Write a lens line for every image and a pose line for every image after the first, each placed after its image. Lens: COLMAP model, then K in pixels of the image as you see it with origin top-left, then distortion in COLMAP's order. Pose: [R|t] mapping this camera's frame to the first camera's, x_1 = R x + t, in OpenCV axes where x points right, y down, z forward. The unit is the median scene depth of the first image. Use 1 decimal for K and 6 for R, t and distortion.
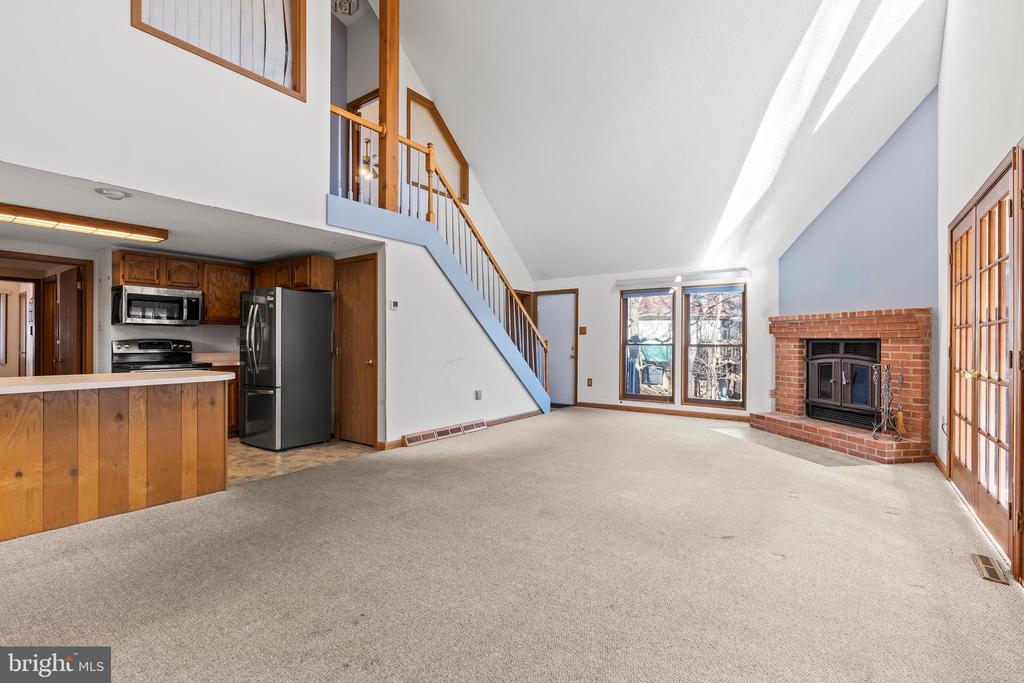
lens RADIAL K [[467.4, 0, 511.9], [0, 467.4, 343.1], [0, 0, 1]] dist [-0.008356, 0.002687]
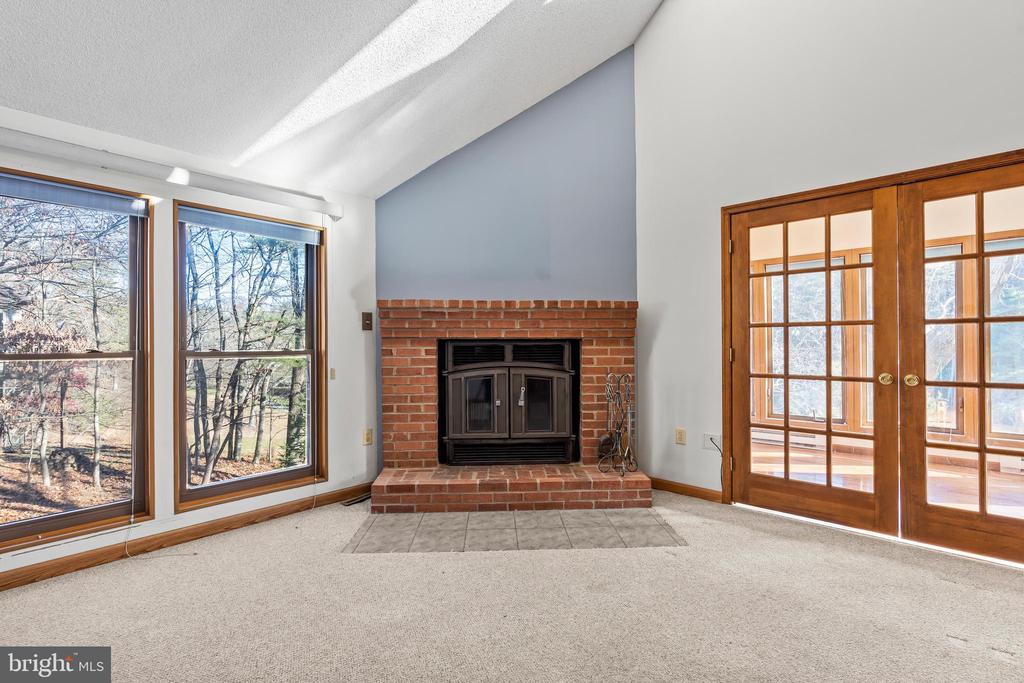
lens RADIAL K [[467.4, 0, 514.2], [0, 467.4, 339.4], [0, 0, 1]] dist [-0.008356, 0.002687]
pose [[0.113477, 0.004326, 0.993531, 0.028992], [0.008798, 0.999947, -0.005358, -0.005336], [-0.993502, 0.009349, 0.113432, 0.938178]]
